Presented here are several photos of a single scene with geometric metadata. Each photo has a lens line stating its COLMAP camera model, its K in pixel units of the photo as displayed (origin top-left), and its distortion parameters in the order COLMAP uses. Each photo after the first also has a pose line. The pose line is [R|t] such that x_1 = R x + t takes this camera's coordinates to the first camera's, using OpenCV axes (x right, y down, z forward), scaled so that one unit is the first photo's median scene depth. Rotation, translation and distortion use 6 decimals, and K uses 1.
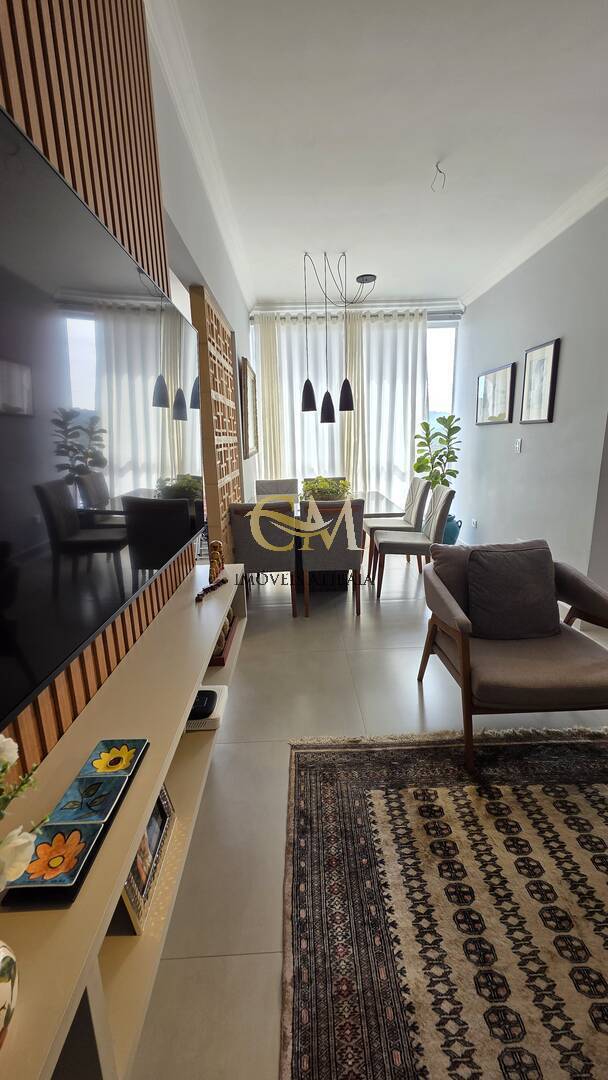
lens RADIAL K [[430.0, 0, 308.0], [0, 430.0, 536.8], [0, 0, 1]] dist [0.005716, 0.000123]
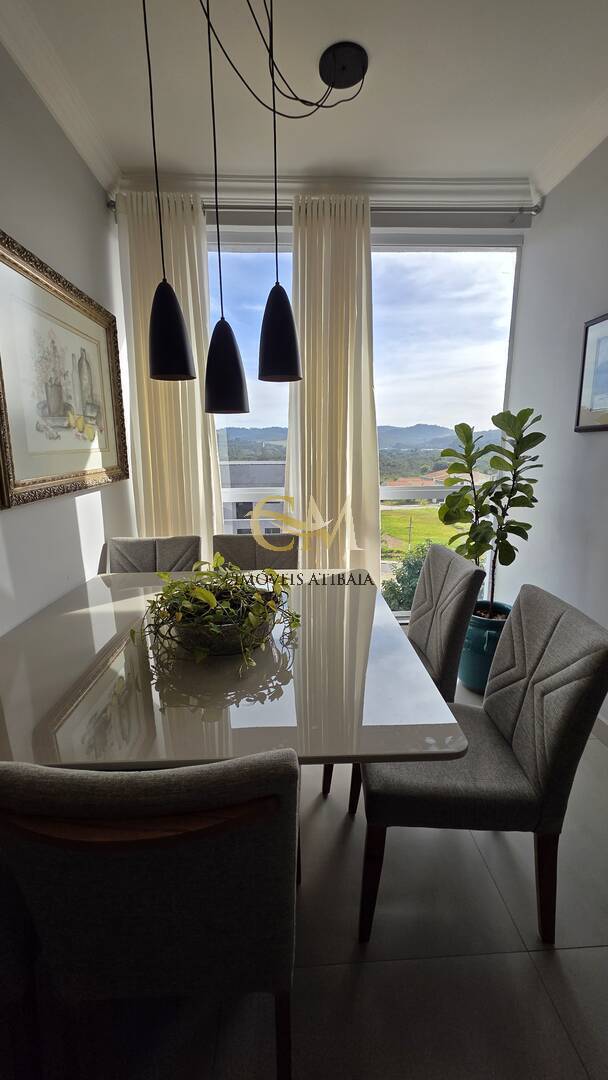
lens RADIAL K [[430.0, 0, 310.3], [0, 430.0, 539.8], [0, 0, 1]] dist [0.005716, 0.000123]
pose [[0.999581, 0.011164, 0.026701, 0.085727], [-0.010823, 0.999858, -0.012915, -0.127267], [-0.026841, 0.012620, 0.999560, 0.521130]]
